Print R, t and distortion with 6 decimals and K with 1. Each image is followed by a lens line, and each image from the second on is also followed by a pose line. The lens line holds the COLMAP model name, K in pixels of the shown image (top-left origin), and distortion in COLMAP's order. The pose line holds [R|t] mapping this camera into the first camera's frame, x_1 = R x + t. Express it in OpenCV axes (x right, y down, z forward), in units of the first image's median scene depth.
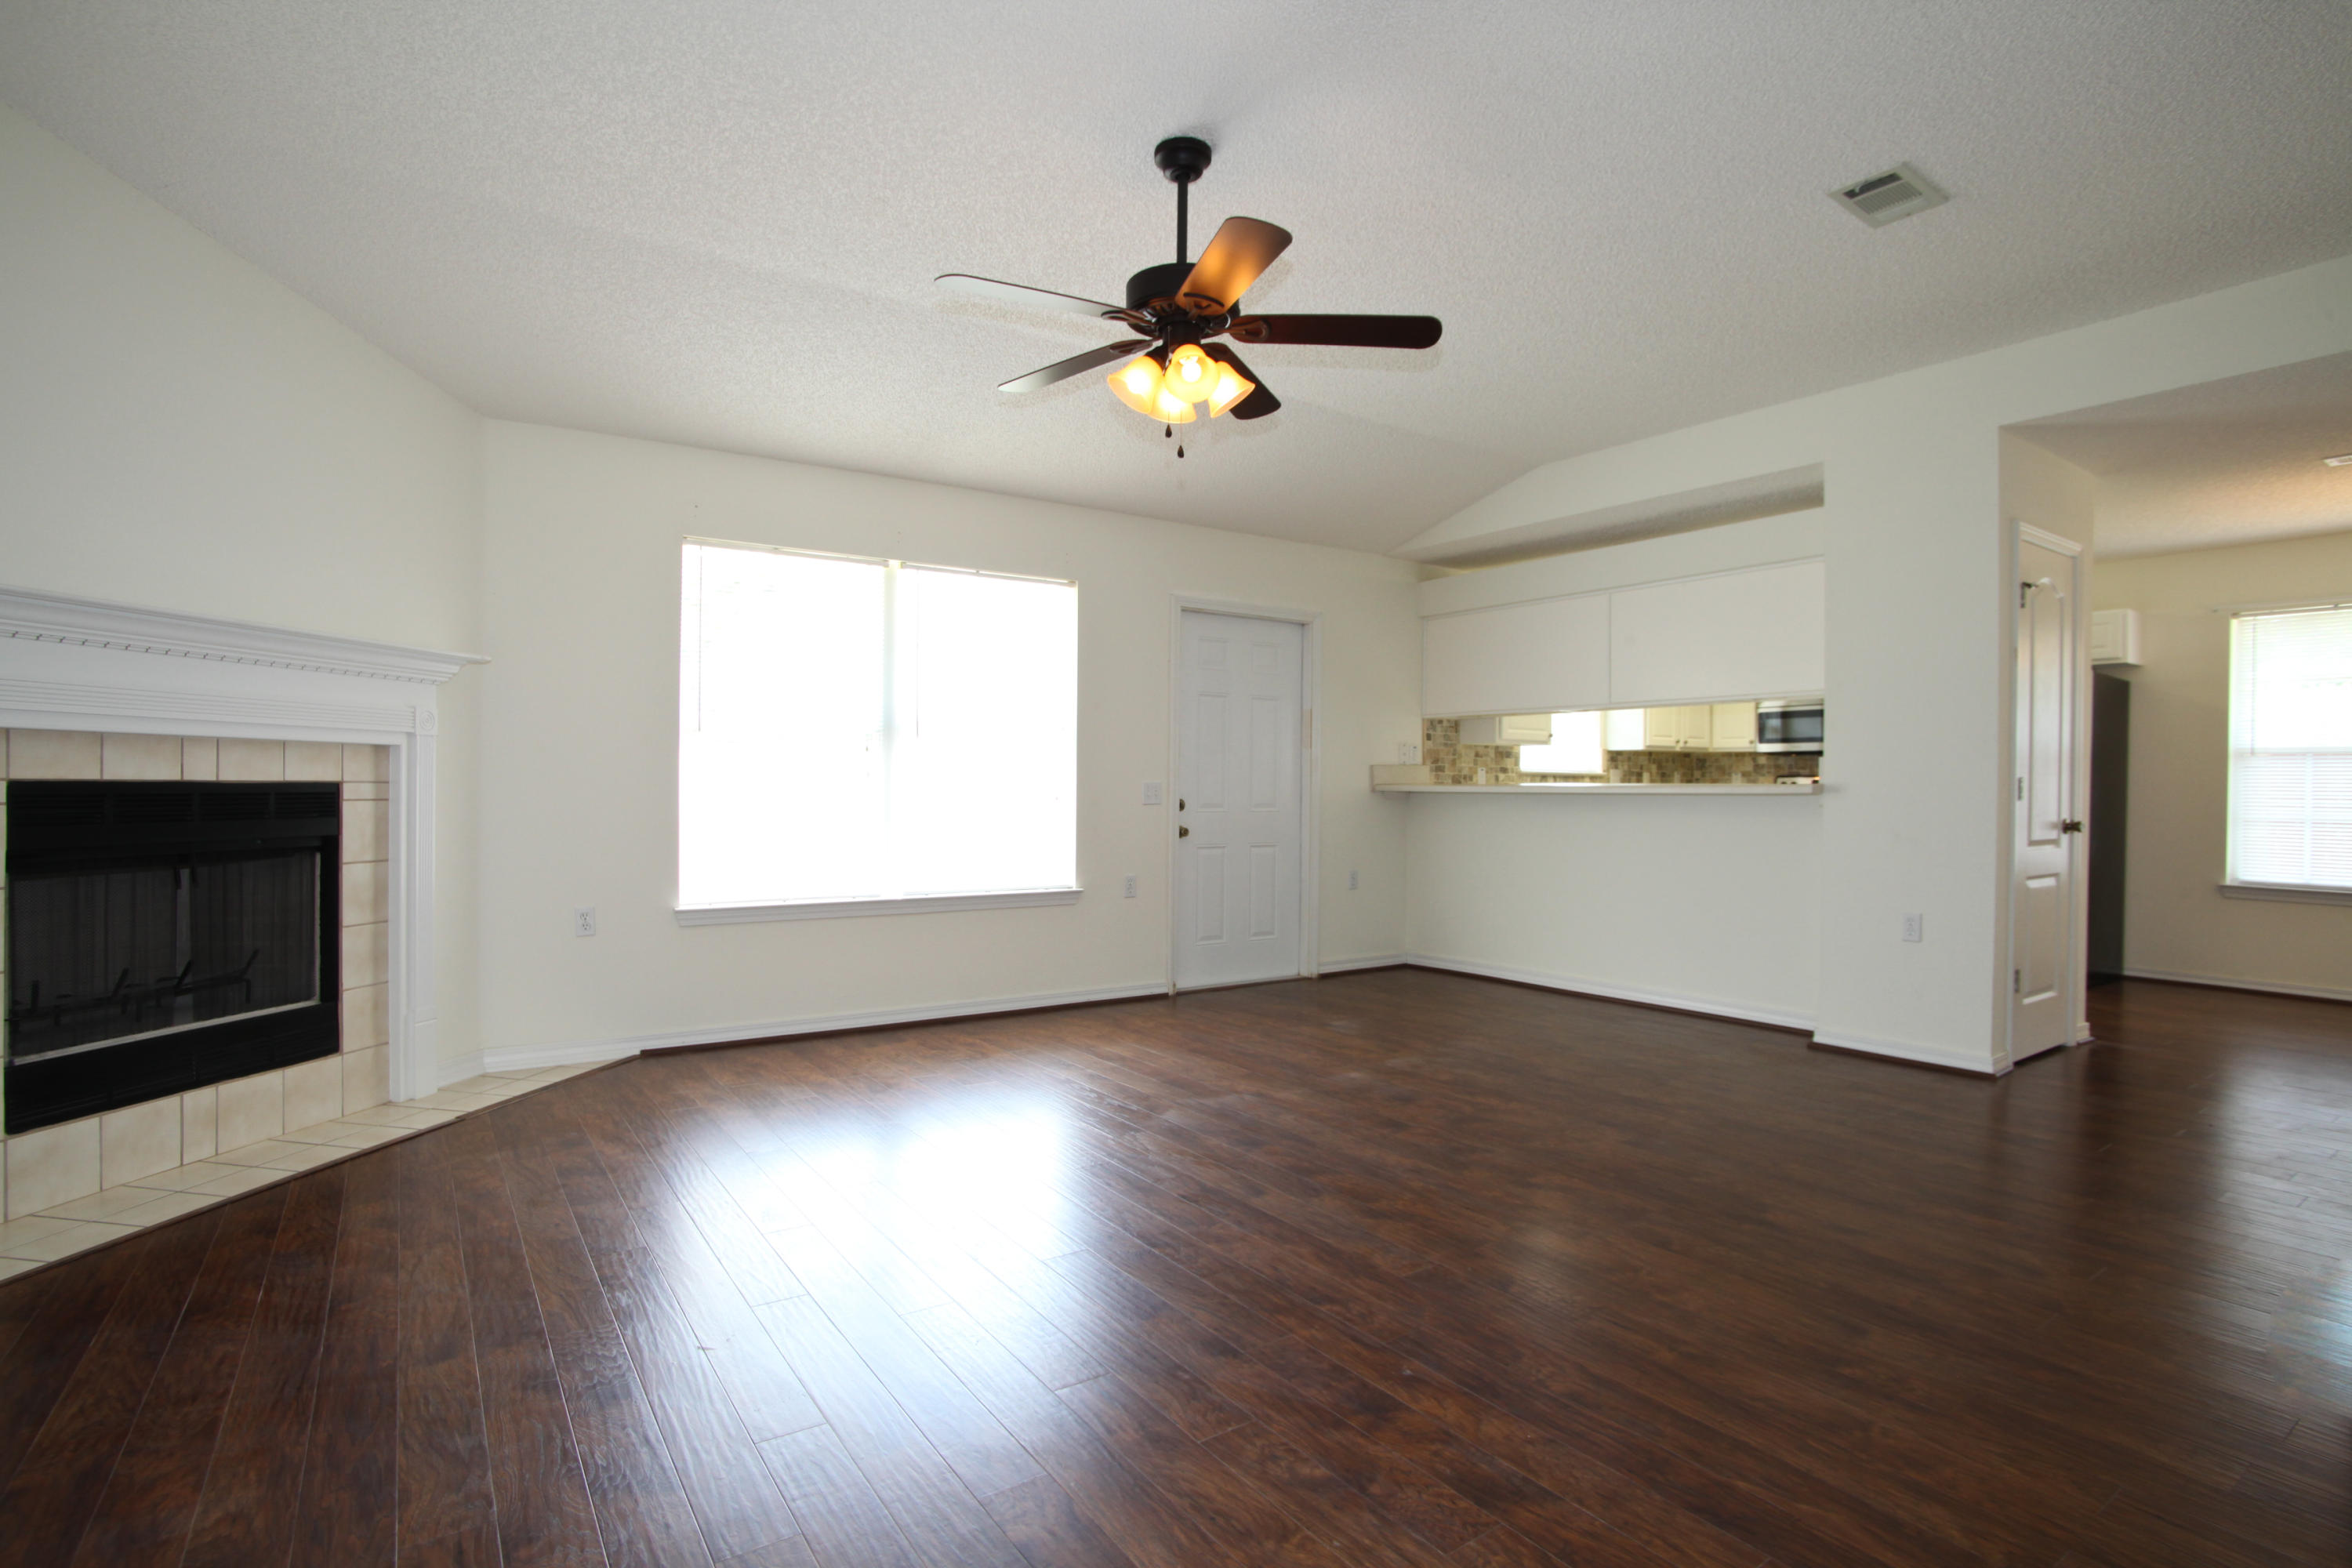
lens RADIAL K [[1137.1, 0, 1156.9], [0, 1137.1, 795.8], [0, 0, 1]] dist [-0.085402, 0.036134]
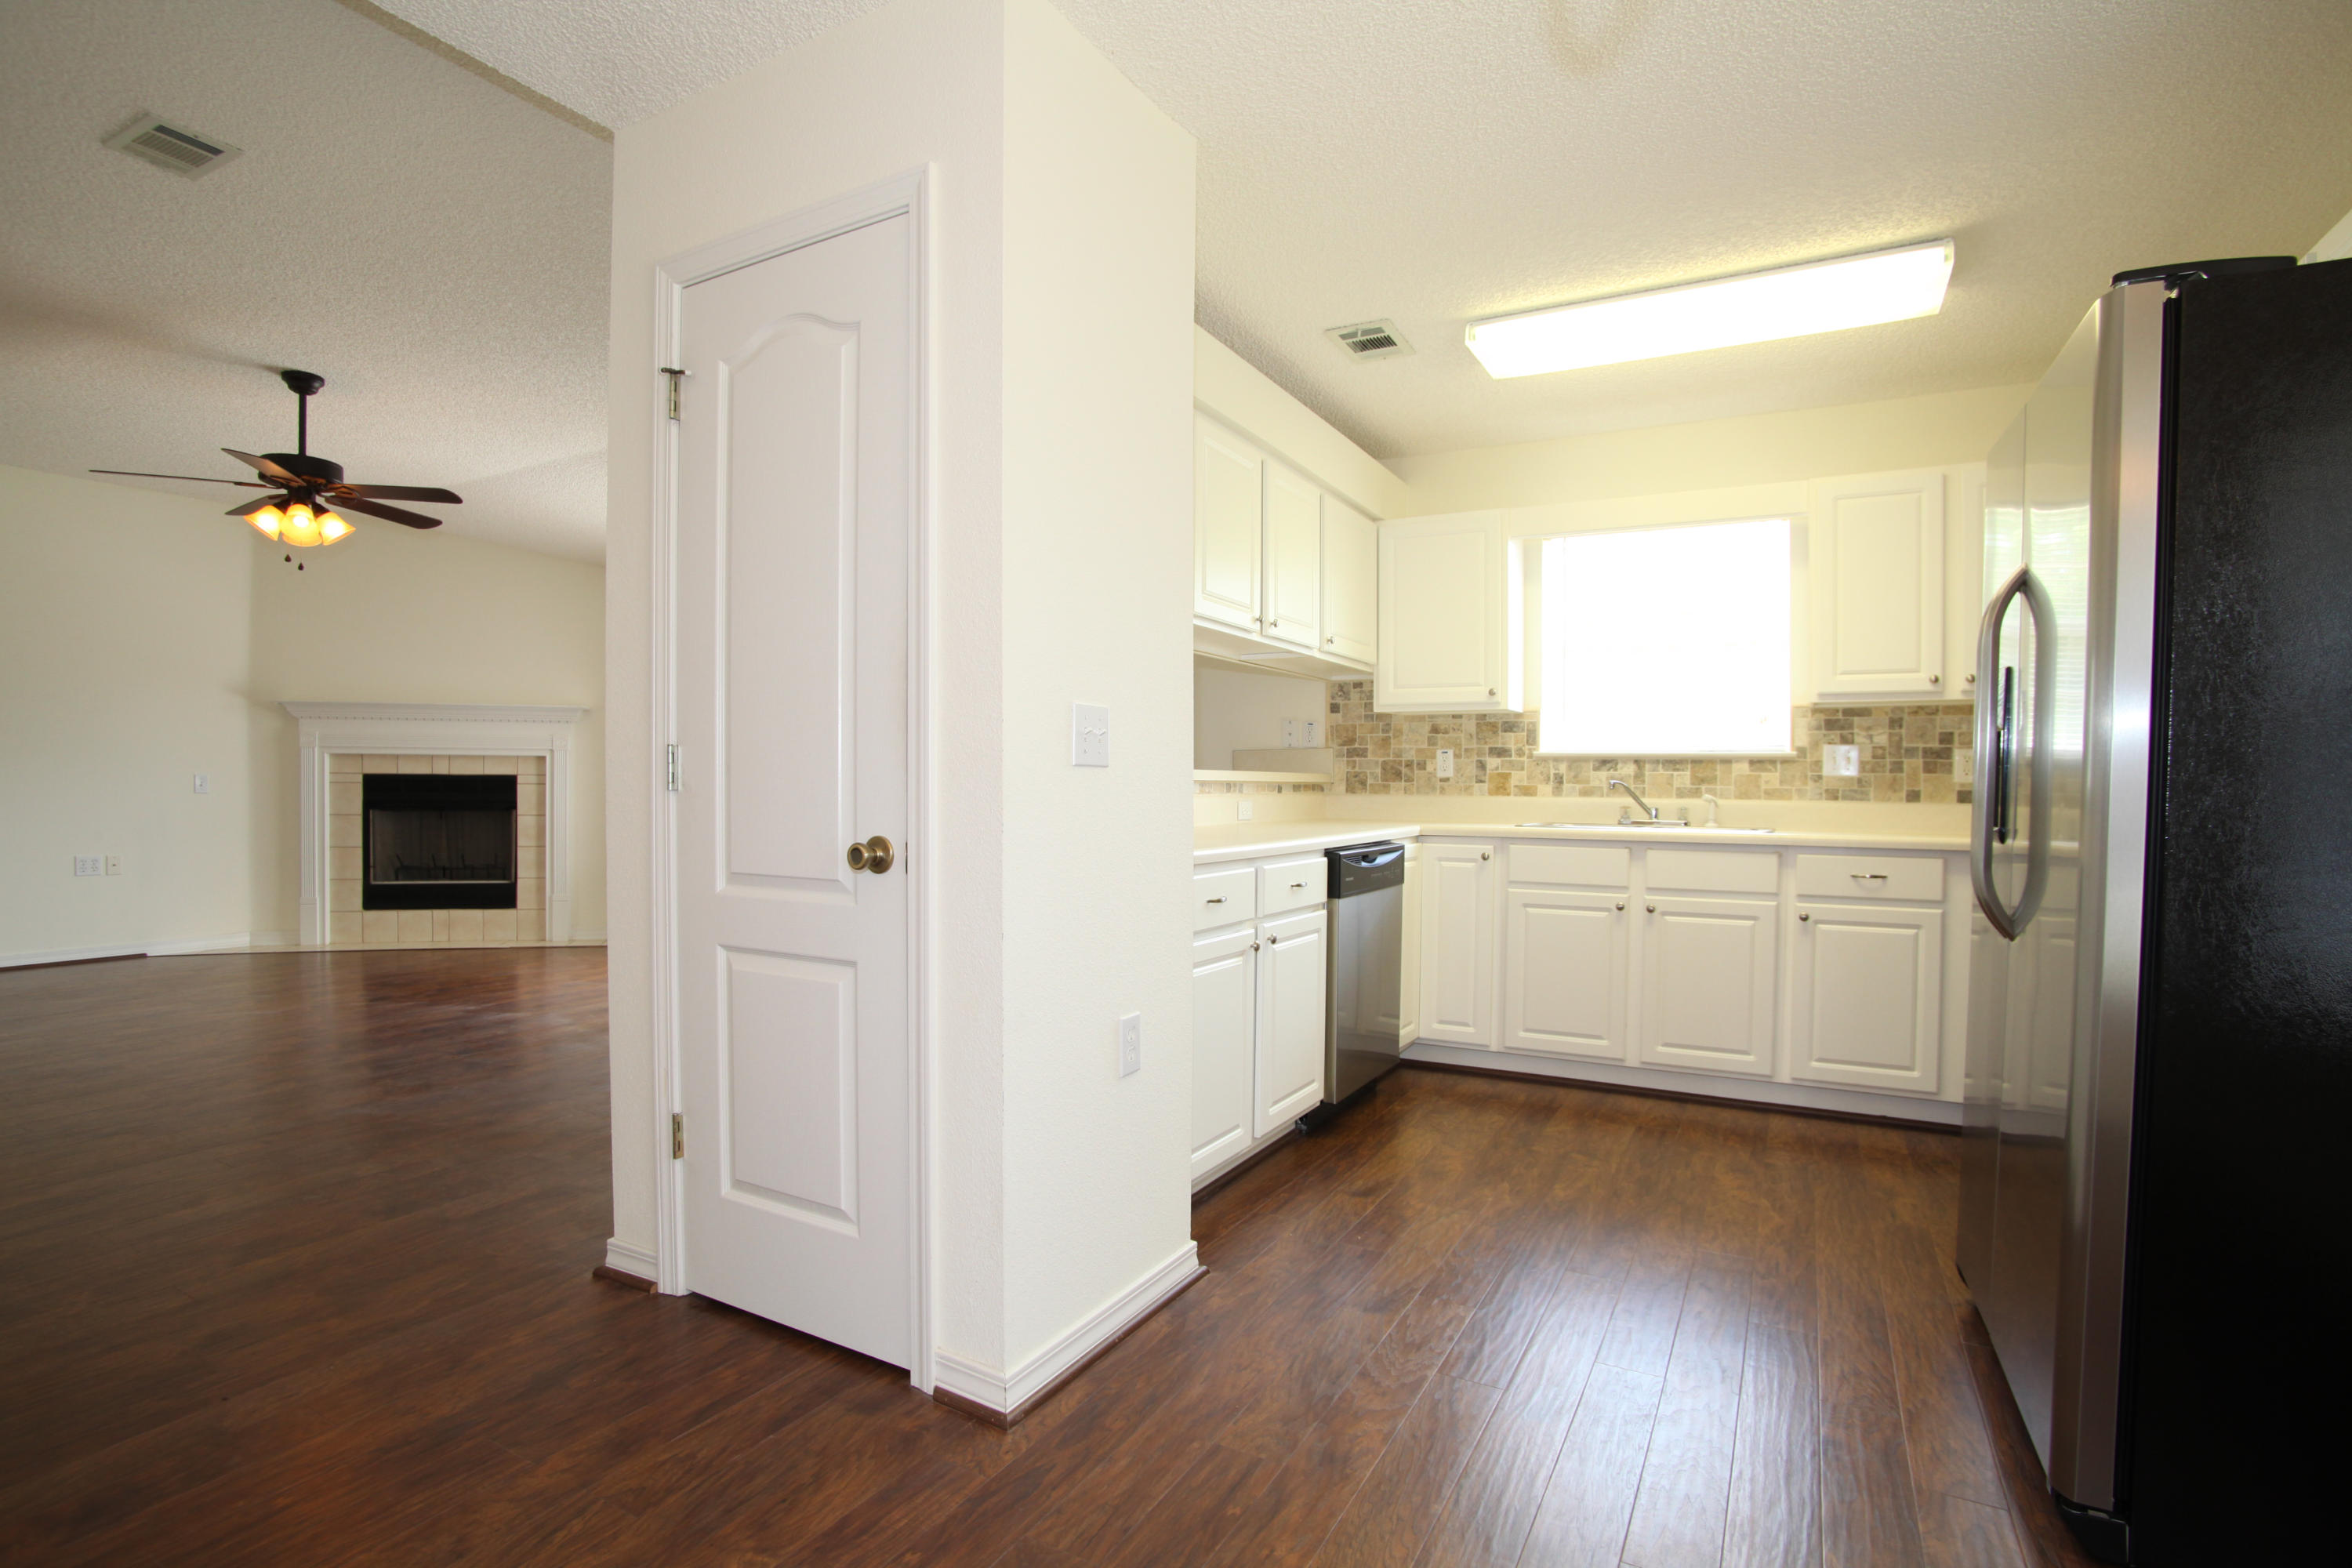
lens RADIAL K [[1160.9, 0, 1163.7], [0, 1160.9, 791.4], [0, 0, 1]] dist [-0.083060, 0.038130]
pose [[0.435109, 0.006006, -0.900358, 1.660591], [-0.012473, 0.999922, 0.000642, 0.001604], [0.900291, 0.010951, 0.435150, 1.163718]]
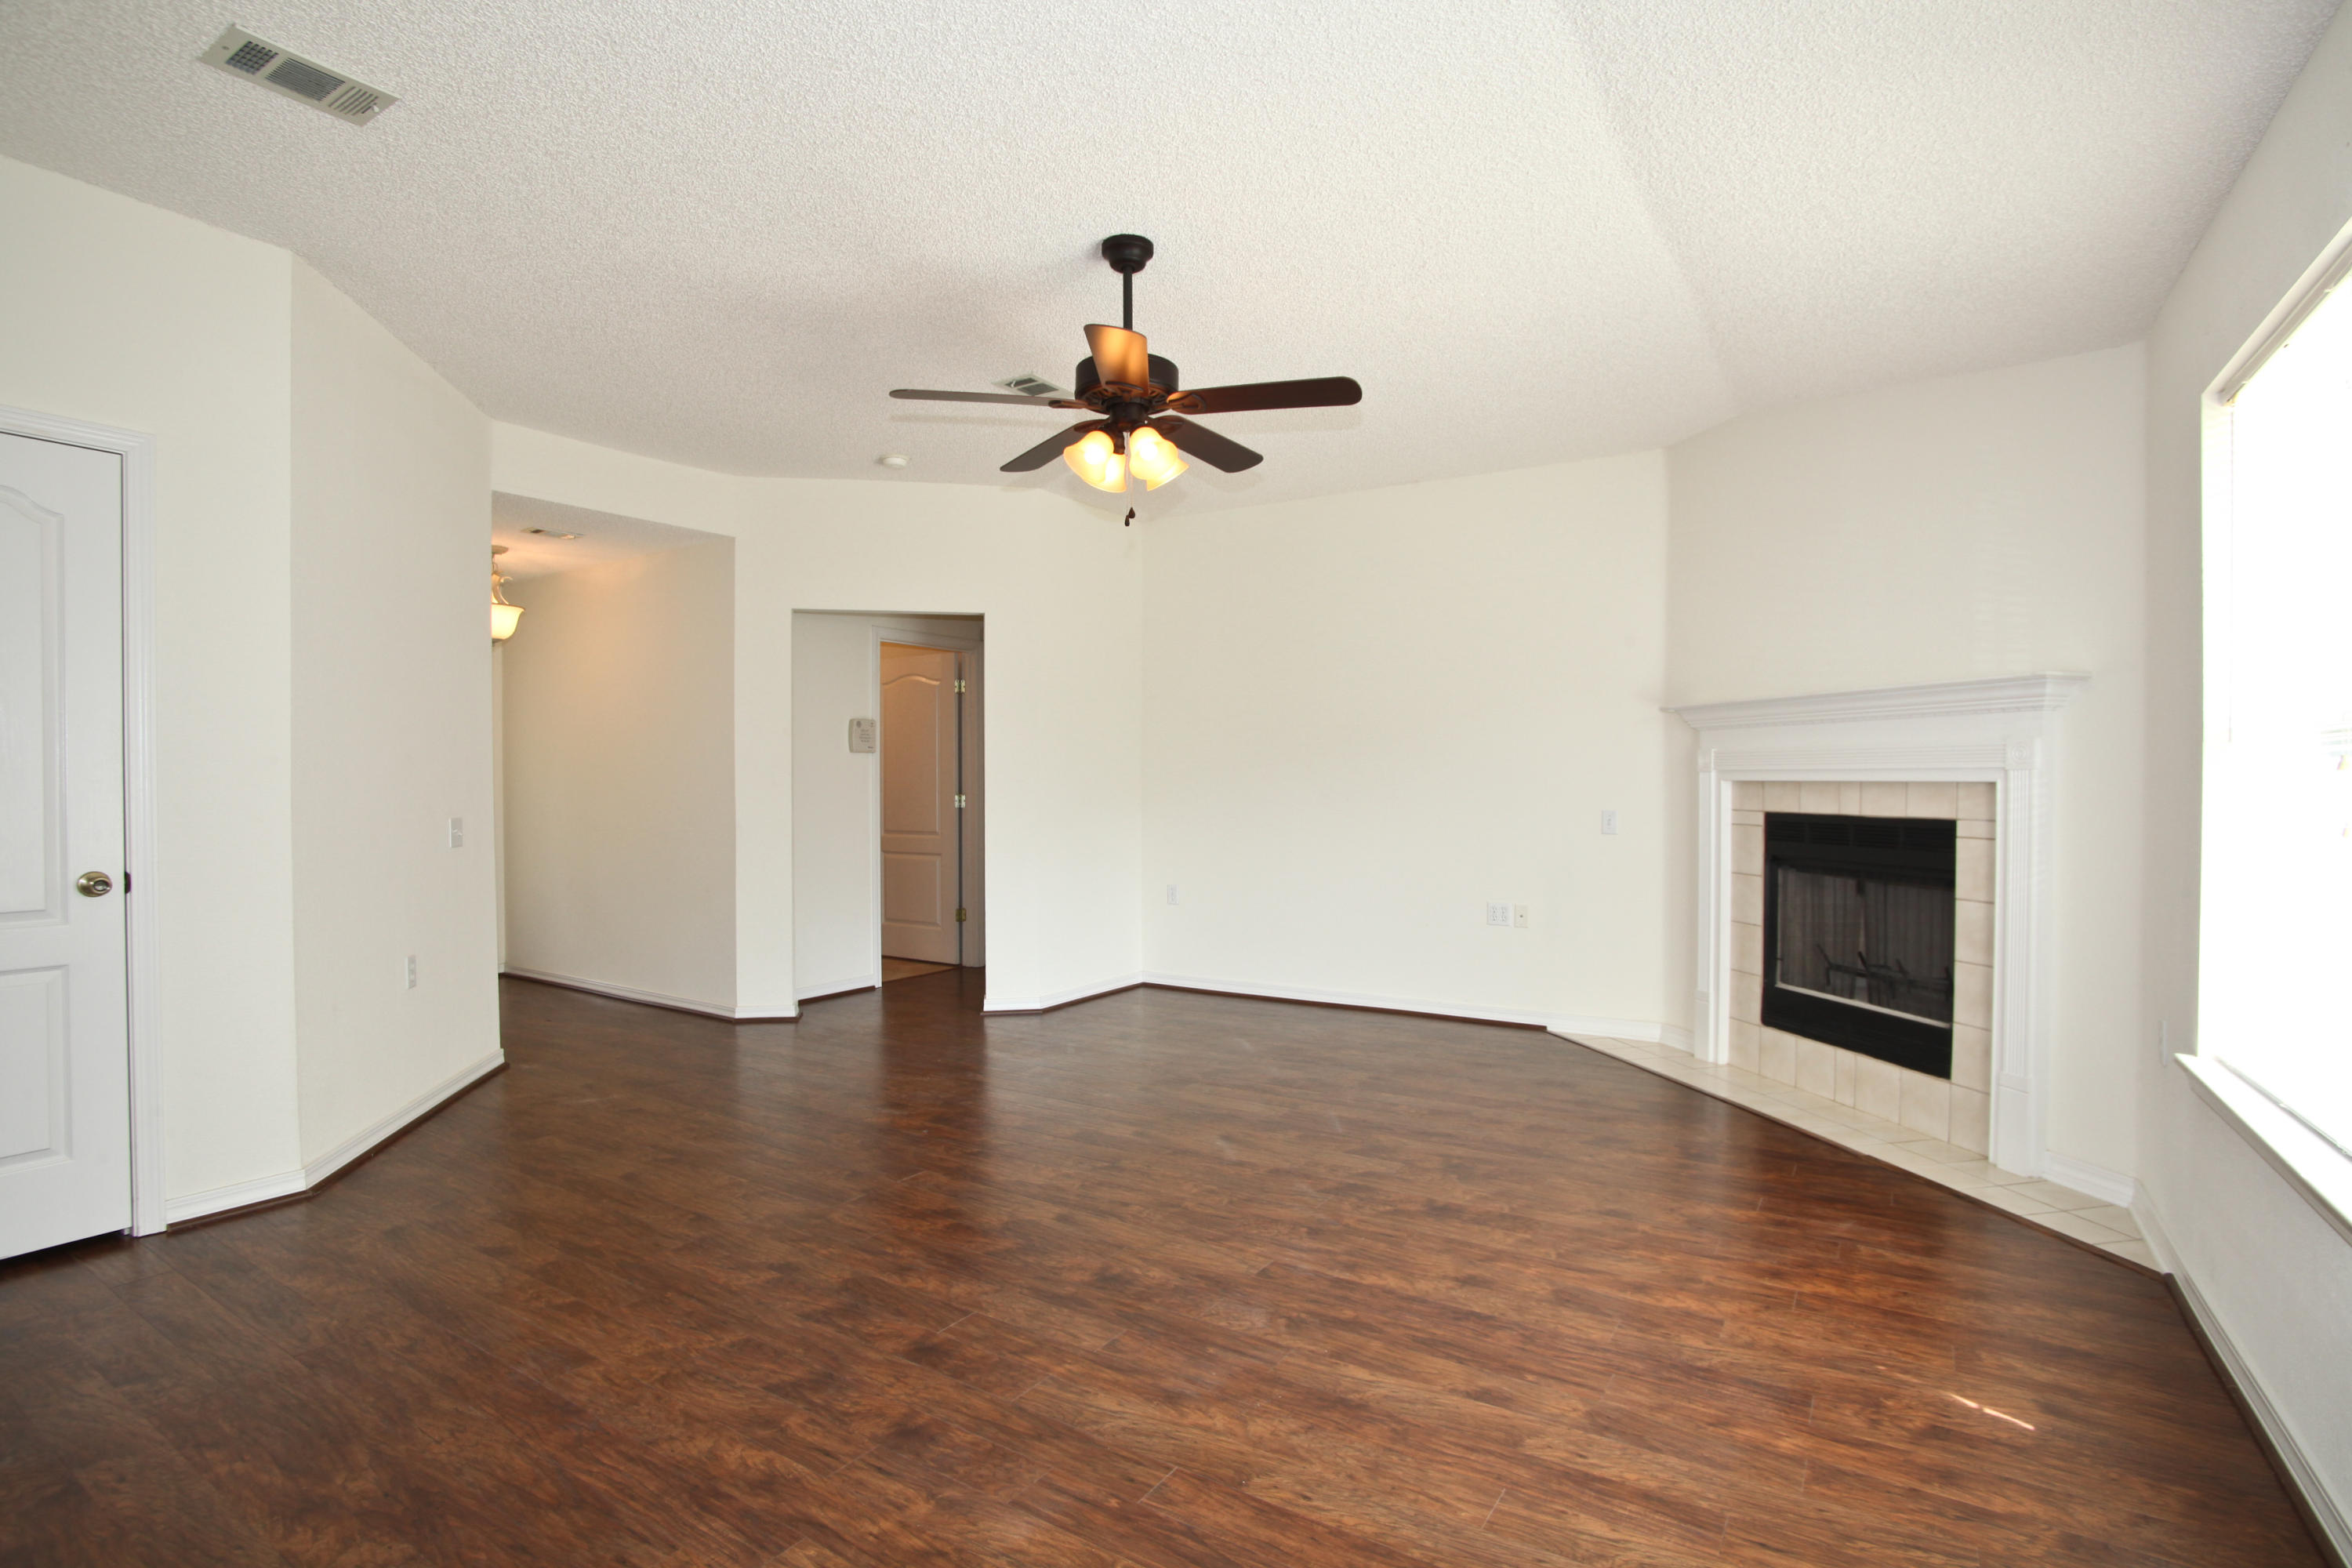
lens RADIAL K [[1160.9, 0, 1163.7], [0, 1160.9, 791.4], [0, 0, 1]] dist [-0.083060, 0.038130]
pose [[-0.923170, -0.003138, -0.384378, 0.345014], [-0.009664, 0.999840, 0.015048, -0.047399], [0.384269, 0.017607, -0.923053, 1.684666]]
